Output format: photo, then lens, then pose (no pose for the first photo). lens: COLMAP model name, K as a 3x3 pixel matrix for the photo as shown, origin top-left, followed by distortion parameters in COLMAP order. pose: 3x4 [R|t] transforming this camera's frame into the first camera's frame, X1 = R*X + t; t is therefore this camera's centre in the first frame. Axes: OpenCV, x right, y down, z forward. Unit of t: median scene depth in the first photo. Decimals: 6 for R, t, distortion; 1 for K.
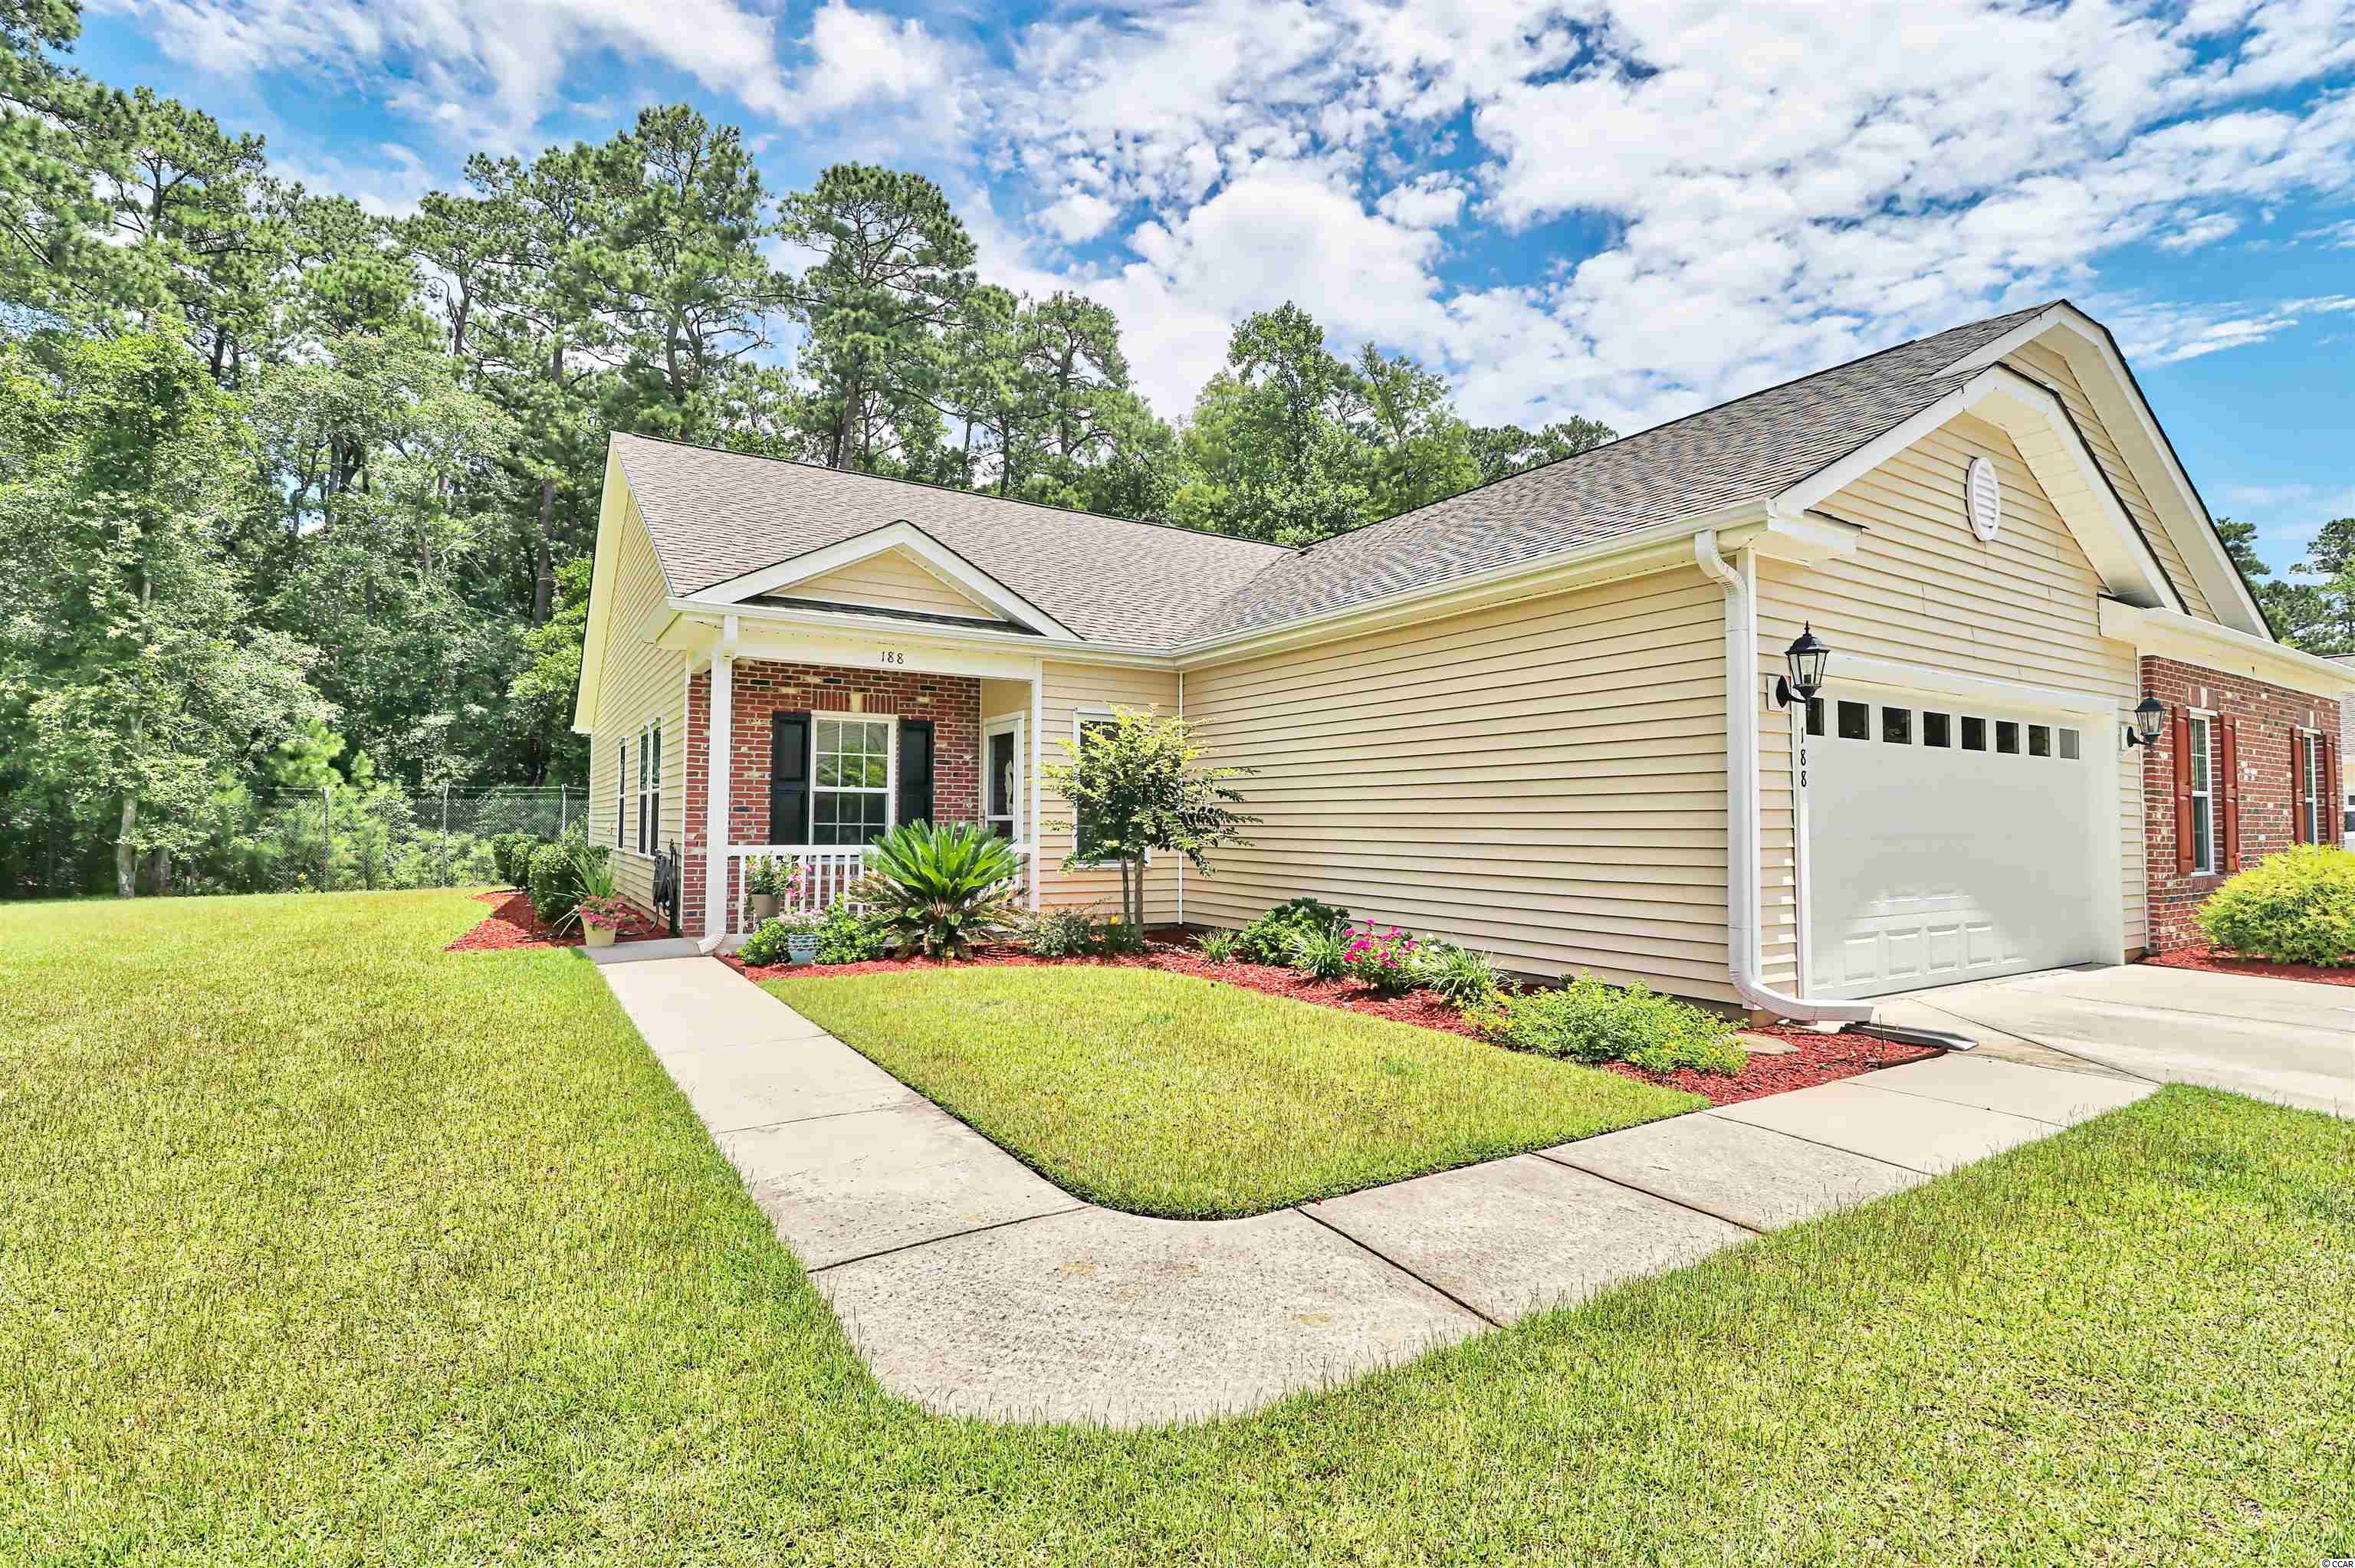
lens RADIAL K [[1099.9, 0, 1169.9], [0, 1099.9, 776.8], [0, 0, 1]] dist [-0.009548, -0.000385]
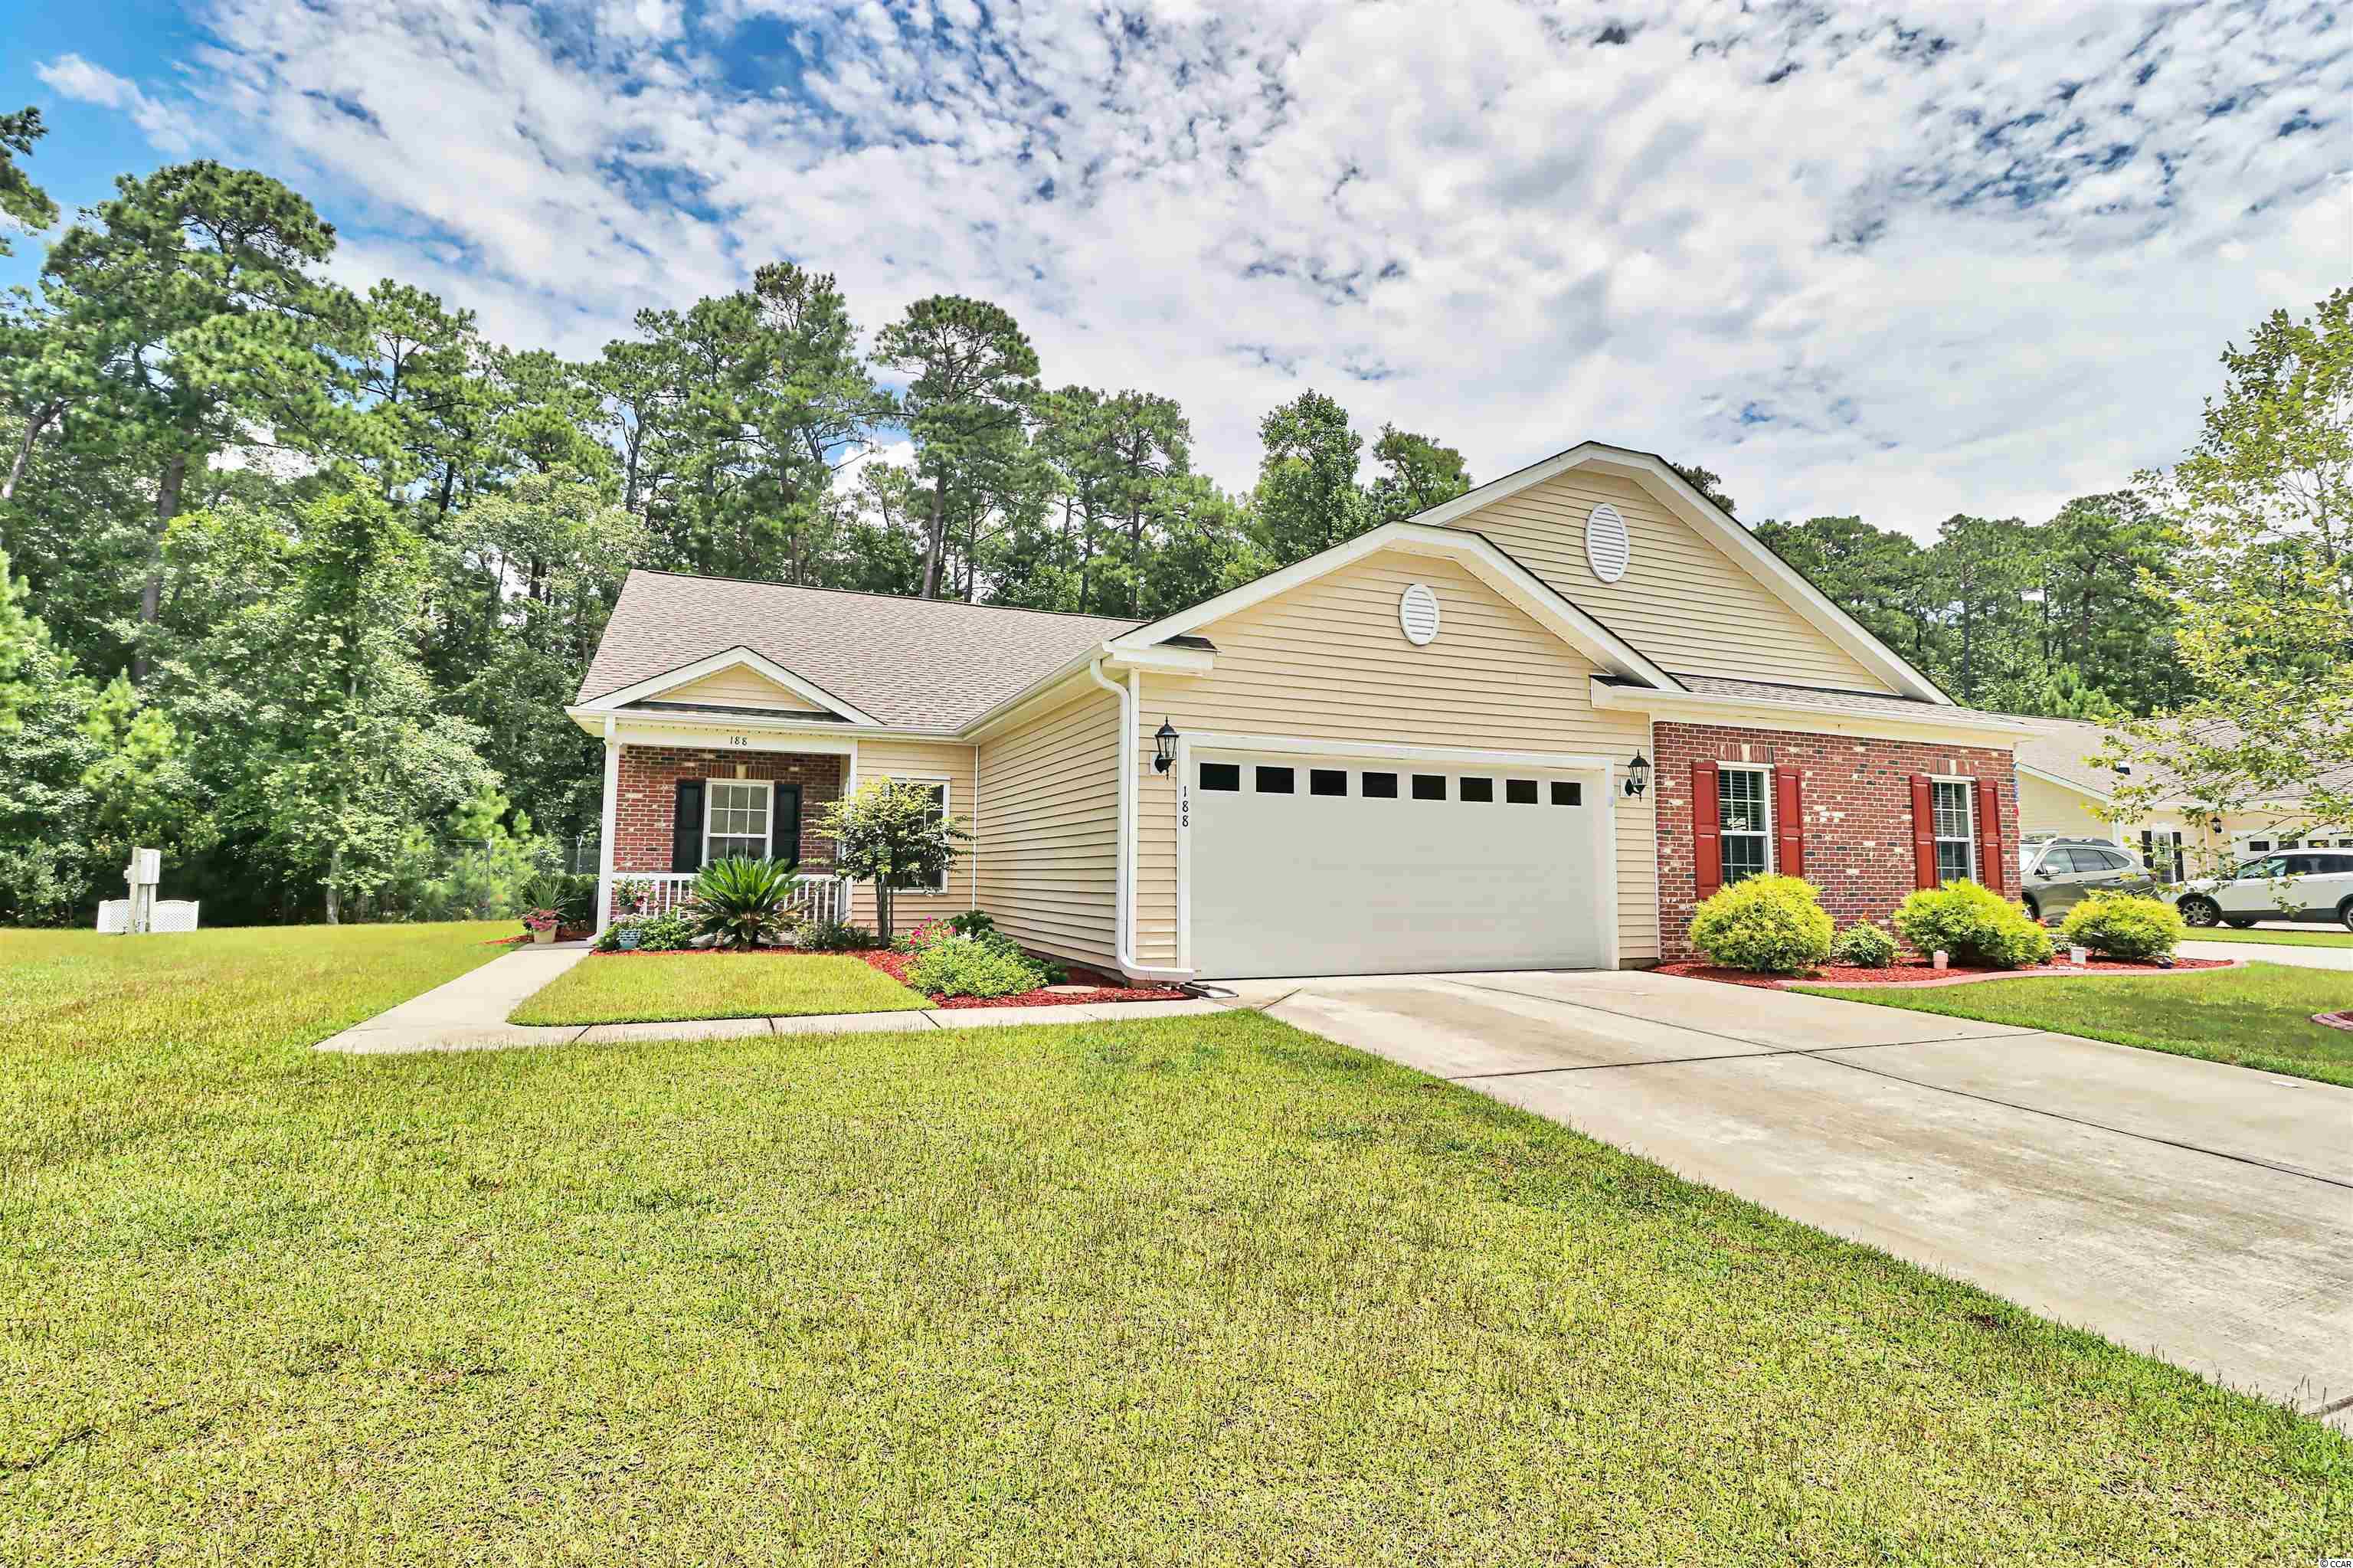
lens RADIAL K [[1103.7, 0, 1176.5], [0, 1103.7, 784.0], [0, 0, 1]] dist [-0.000380, 0.000029]
pose [[0.987172, -0.011705, -0.159232, 0.207549], [0.004989, 0.999084, -0.042511, 0.003903], [0.159583, 0.041171, 0.986326, -0.119909]]
